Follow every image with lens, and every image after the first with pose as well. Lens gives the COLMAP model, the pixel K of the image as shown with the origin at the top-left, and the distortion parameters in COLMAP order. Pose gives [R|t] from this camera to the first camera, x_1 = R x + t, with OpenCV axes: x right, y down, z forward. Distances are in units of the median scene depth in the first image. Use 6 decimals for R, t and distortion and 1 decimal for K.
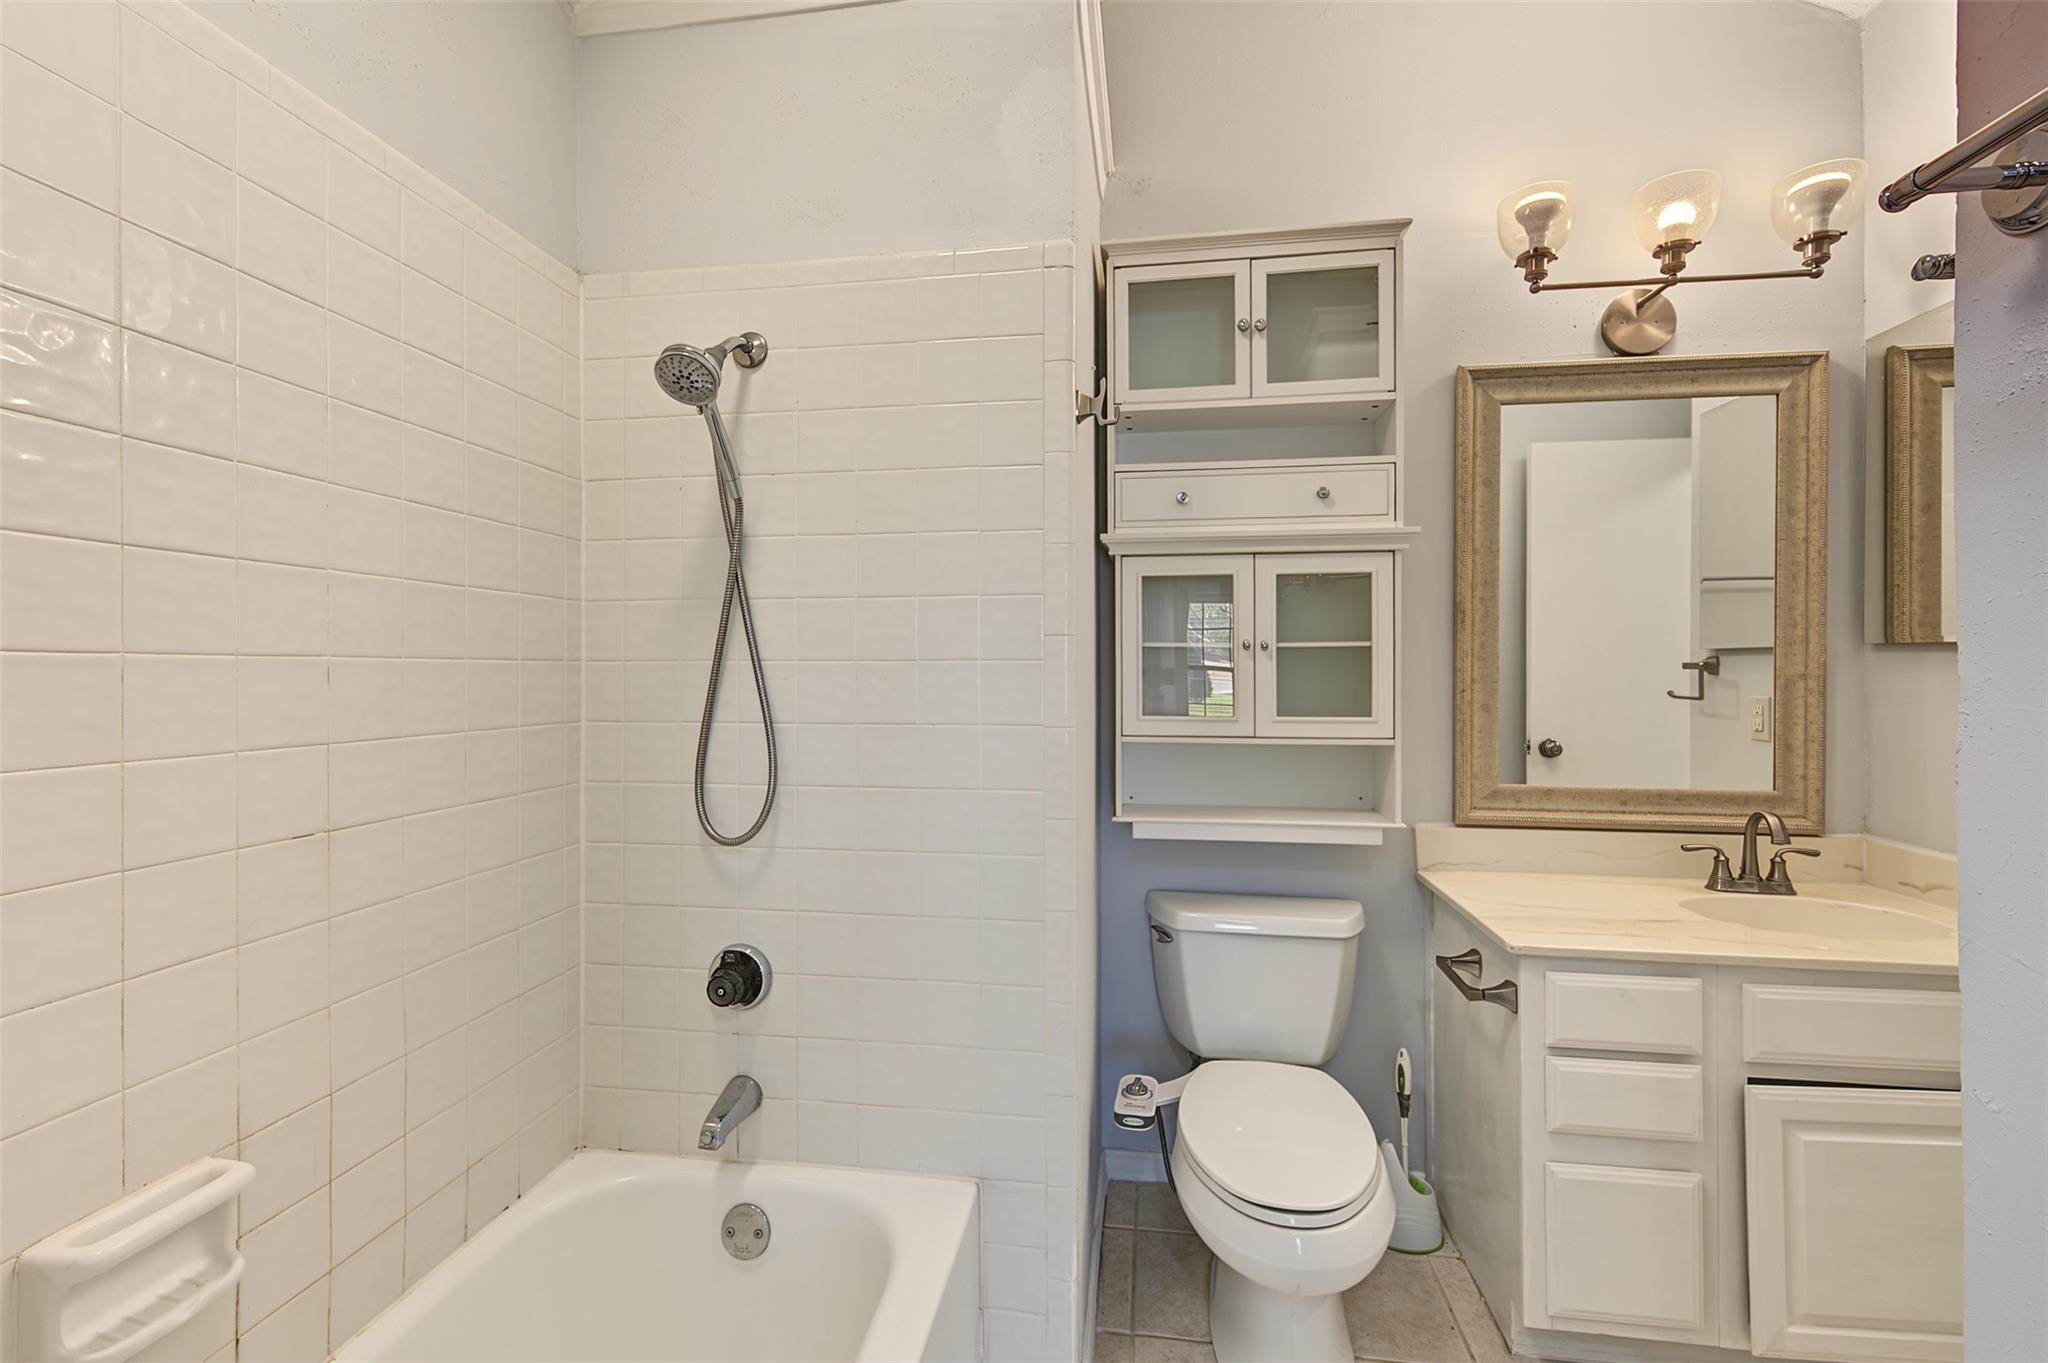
lens RADIAL K [[857.2, 0, 1024.0], [0, 857.2, 681.5], [0, 0, 1]] dist [-0.000191, -0.000096]
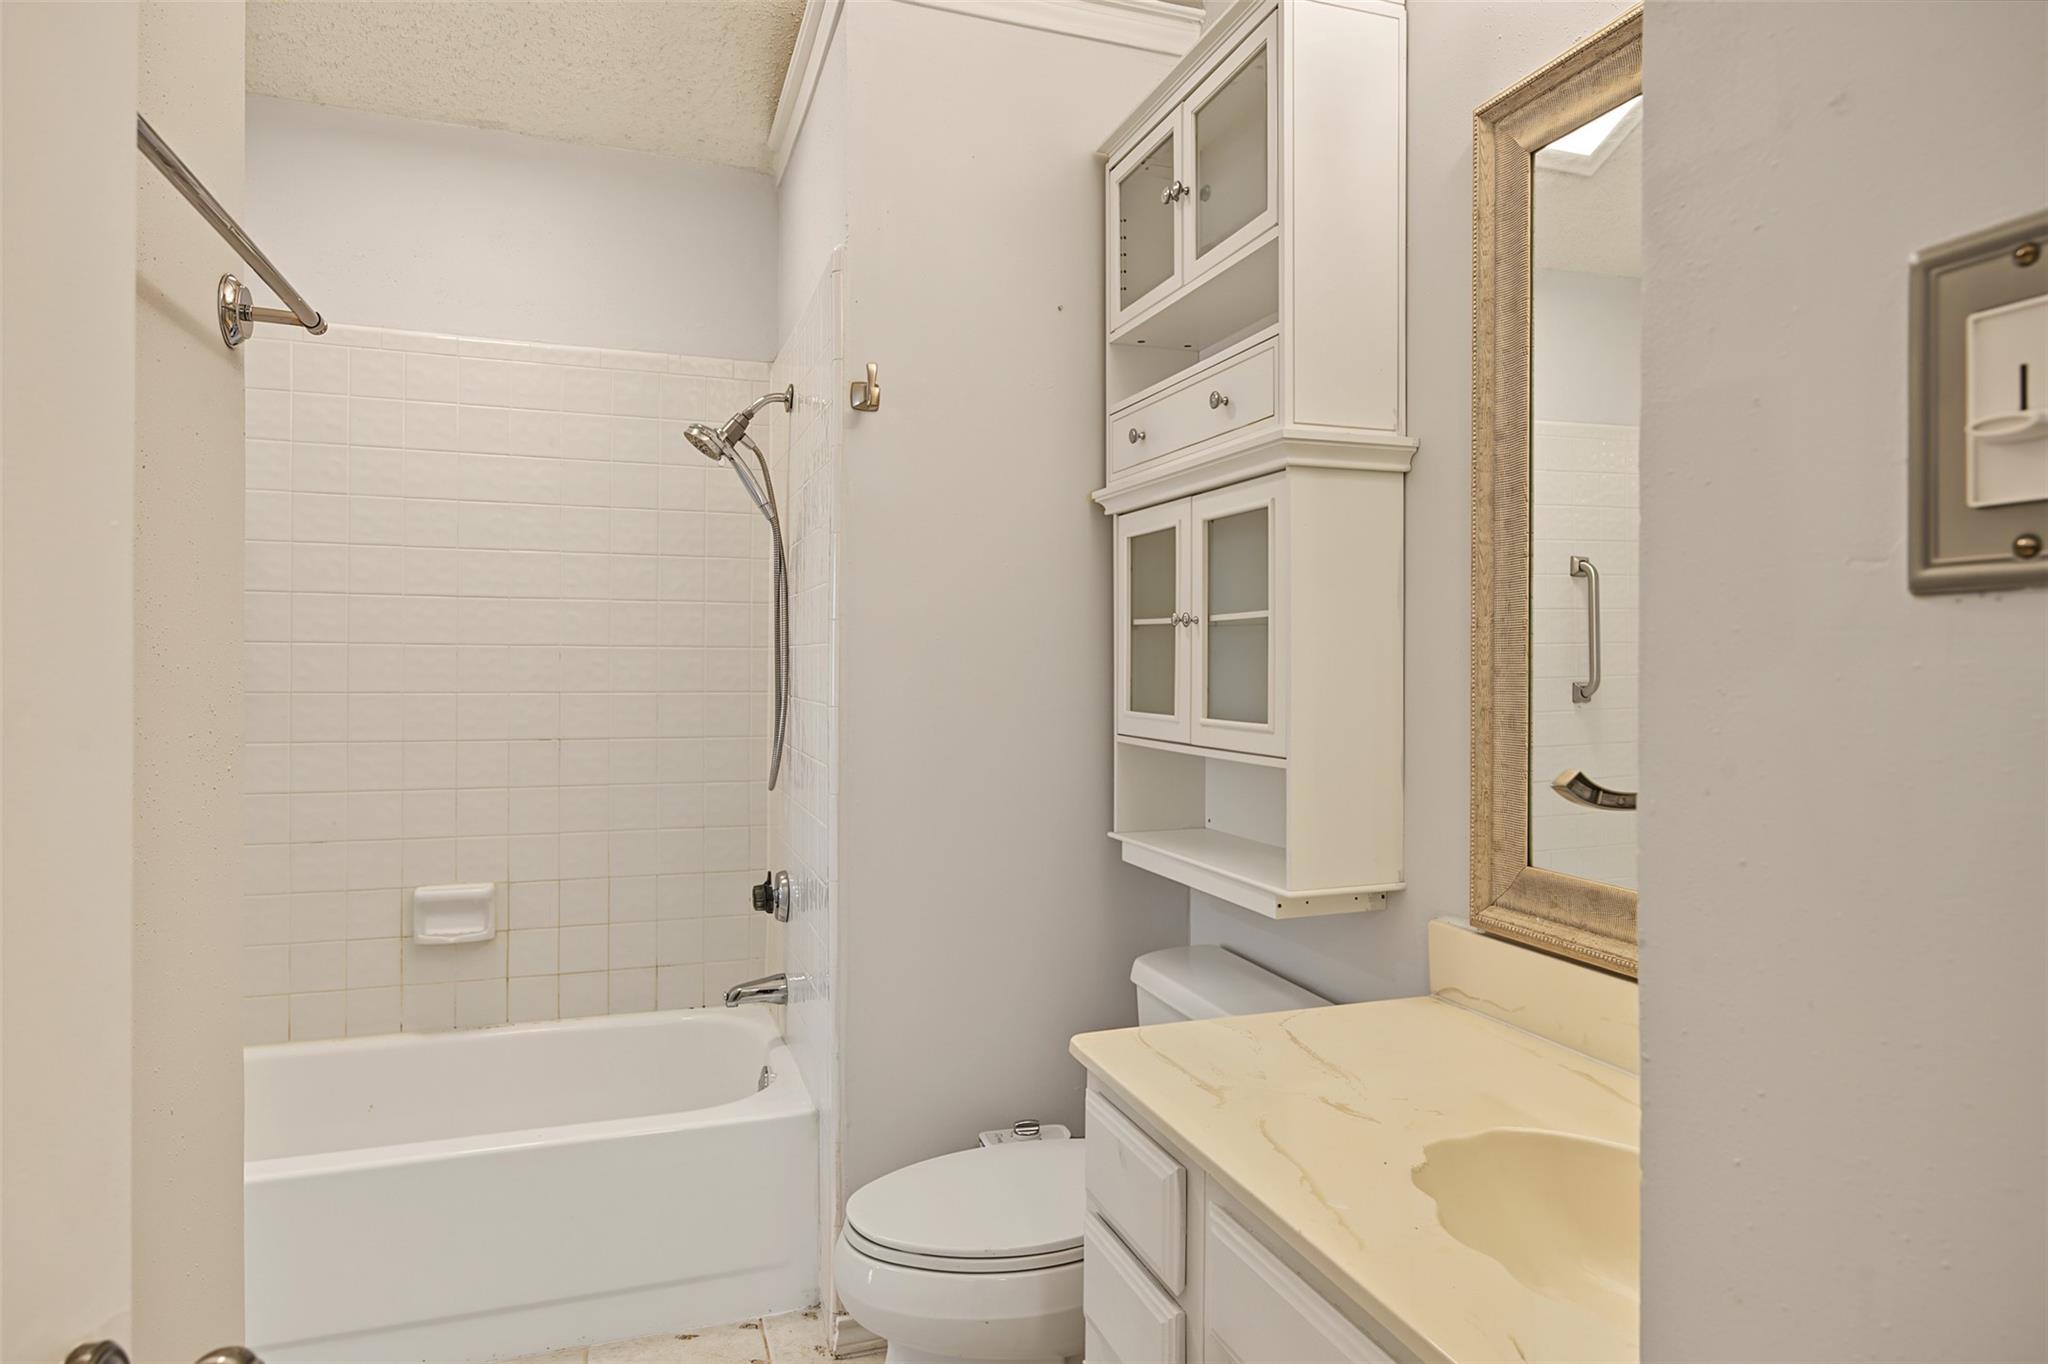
lens RADIAL K [[1189.3, 0, 1024.0], [0, 1189.3, 682.0], [0, 0, 1]] dist [0.003703, 0.001490]
pose [[0.467649, 0.018761, -0.883715, 1.108862], [-0.014917, 0.999800, 0.013332, -0.000151], [0.883788, 0.006948, 0.467836, 0.393871]]
